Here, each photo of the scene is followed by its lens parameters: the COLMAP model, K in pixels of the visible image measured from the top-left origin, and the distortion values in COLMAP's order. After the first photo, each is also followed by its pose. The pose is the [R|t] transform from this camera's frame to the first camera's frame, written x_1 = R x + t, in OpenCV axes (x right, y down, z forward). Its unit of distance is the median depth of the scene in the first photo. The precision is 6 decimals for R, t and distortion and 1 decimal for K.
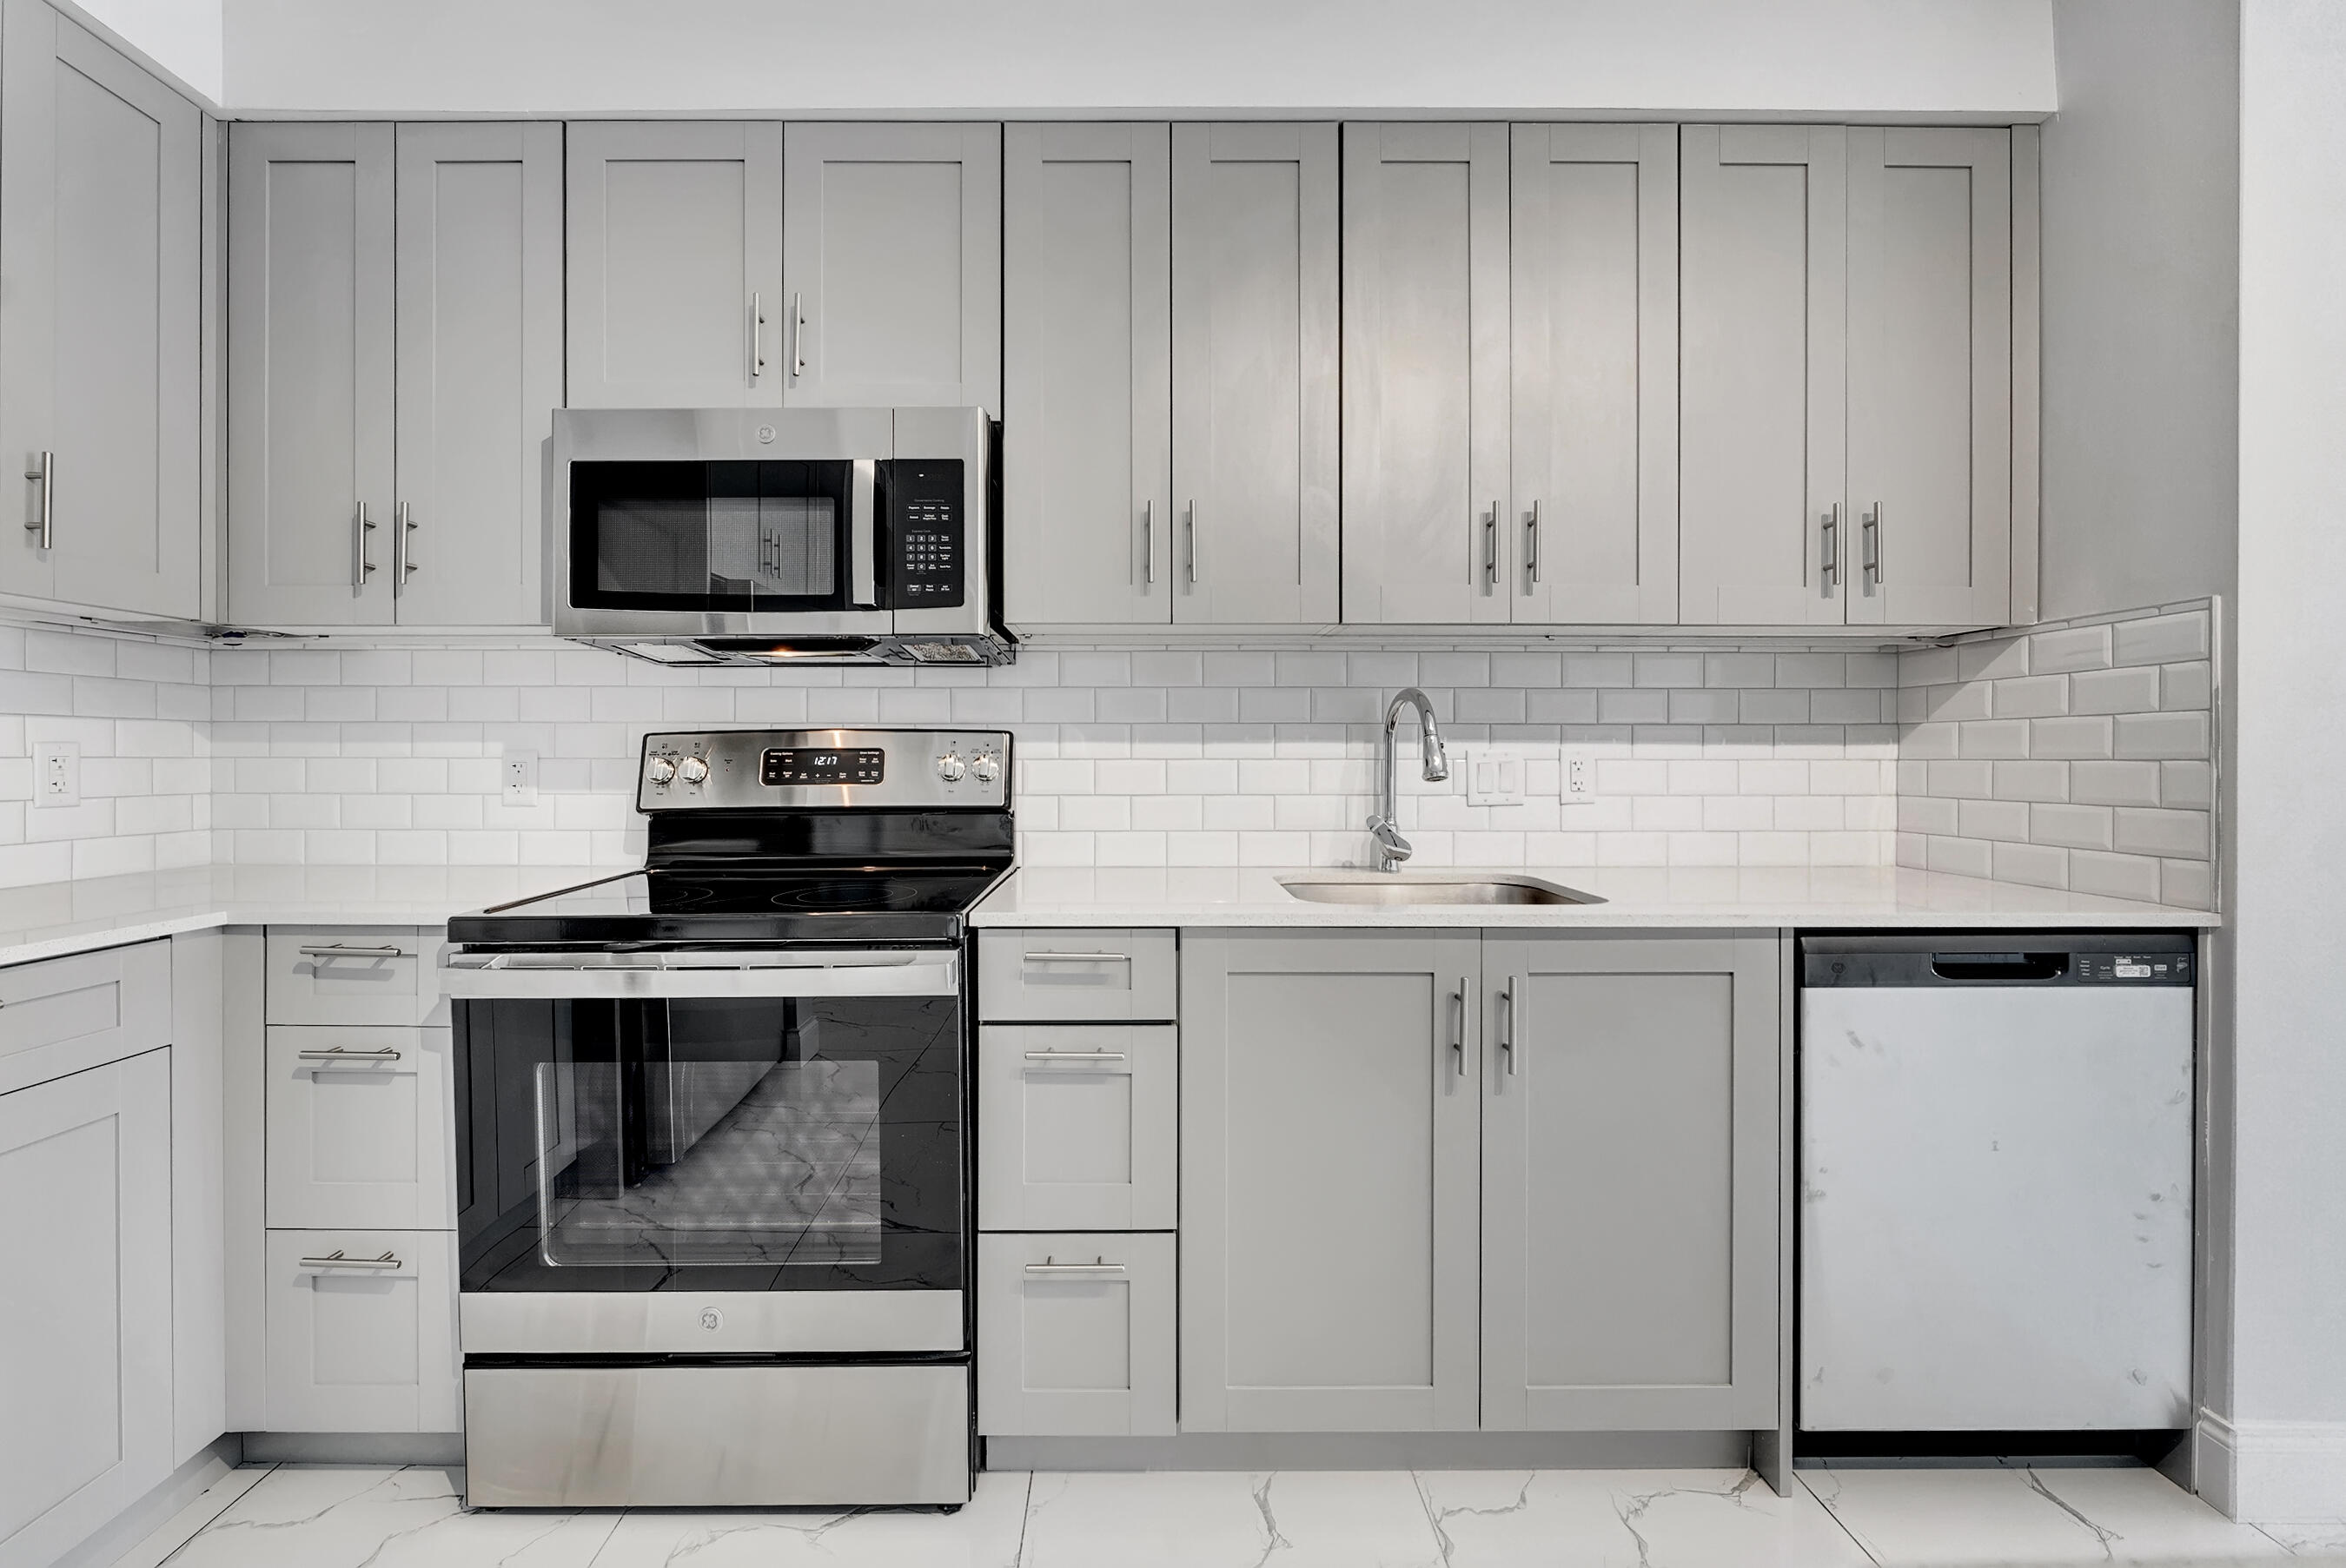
lens RADIAL K [[943.3, 0, 1167.5], [0, 943.3, 758.8], [0, 0, 1]] dist [-0.001586, -0.000293]
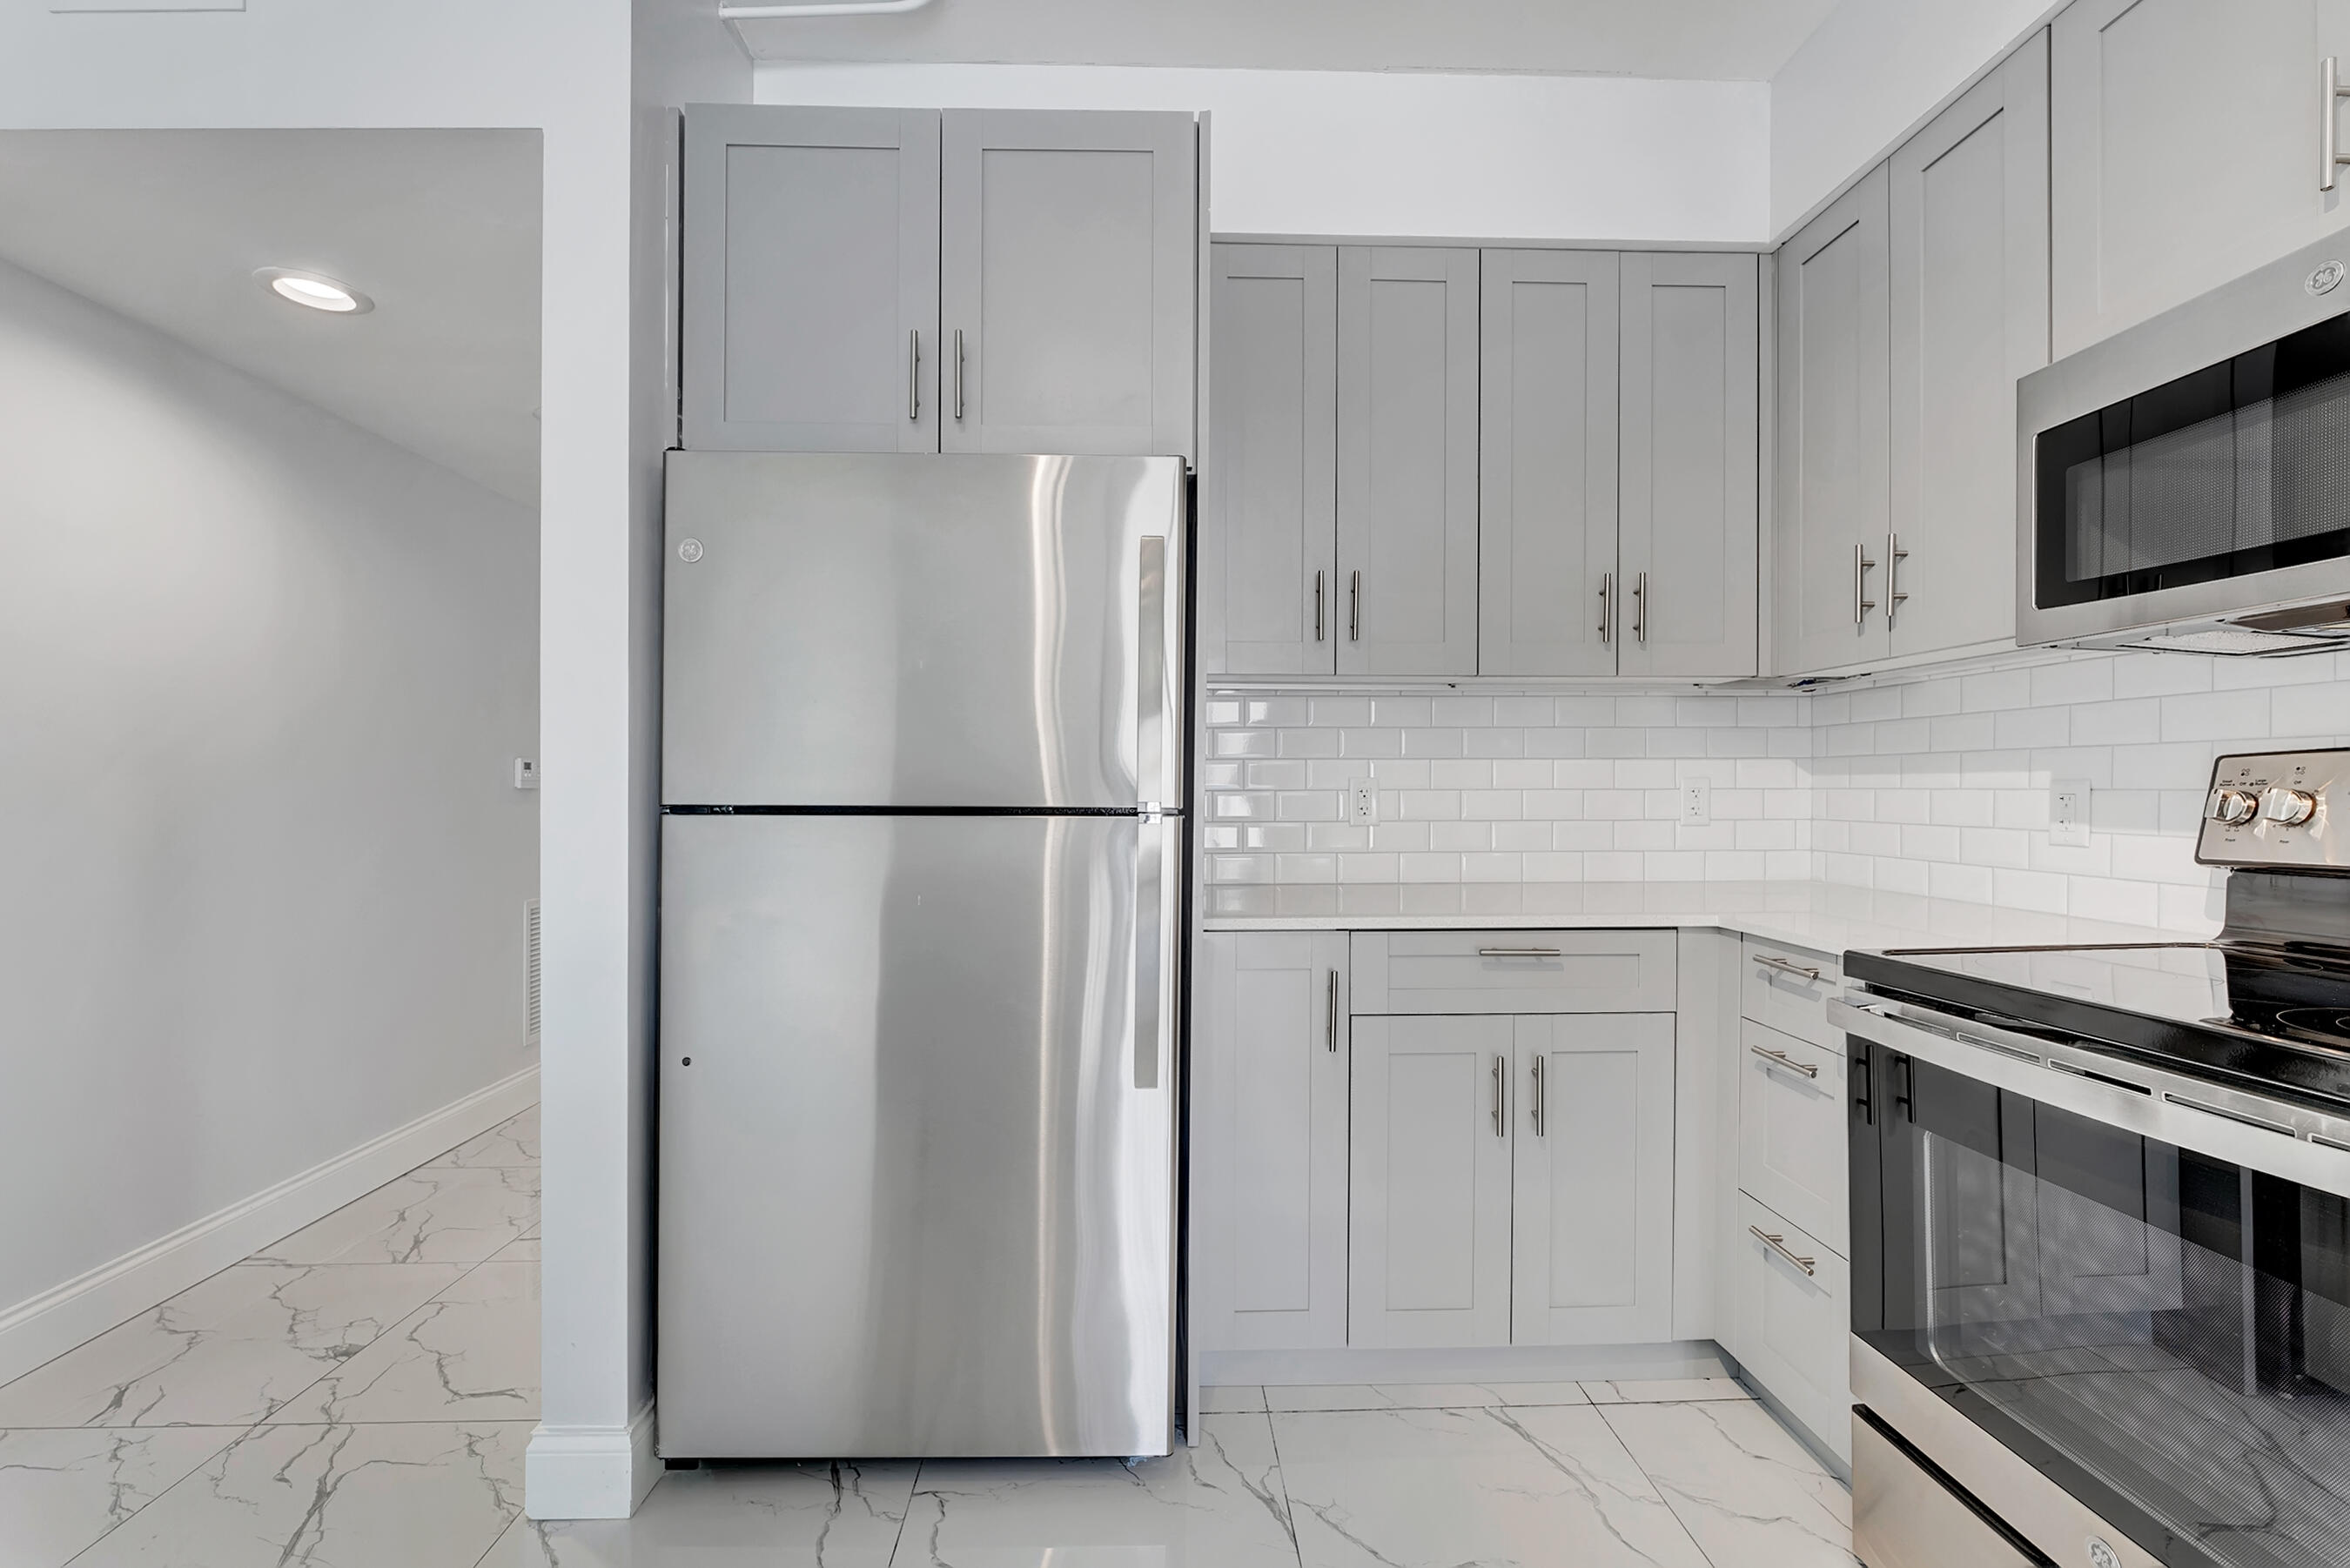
lens RADIAL K [[977.3, 0, 1175.0], [0, 977.3, 784.0], [0, 0, 1]] dist [0.000779, -0.000030]
pose [[0.034160, -0.004809, -0.999405, 0.189414], [0.000996, 0.999988, -0.004778, -0.002516], [0.999416, -0.000832, 0.034165, 0.196284]]
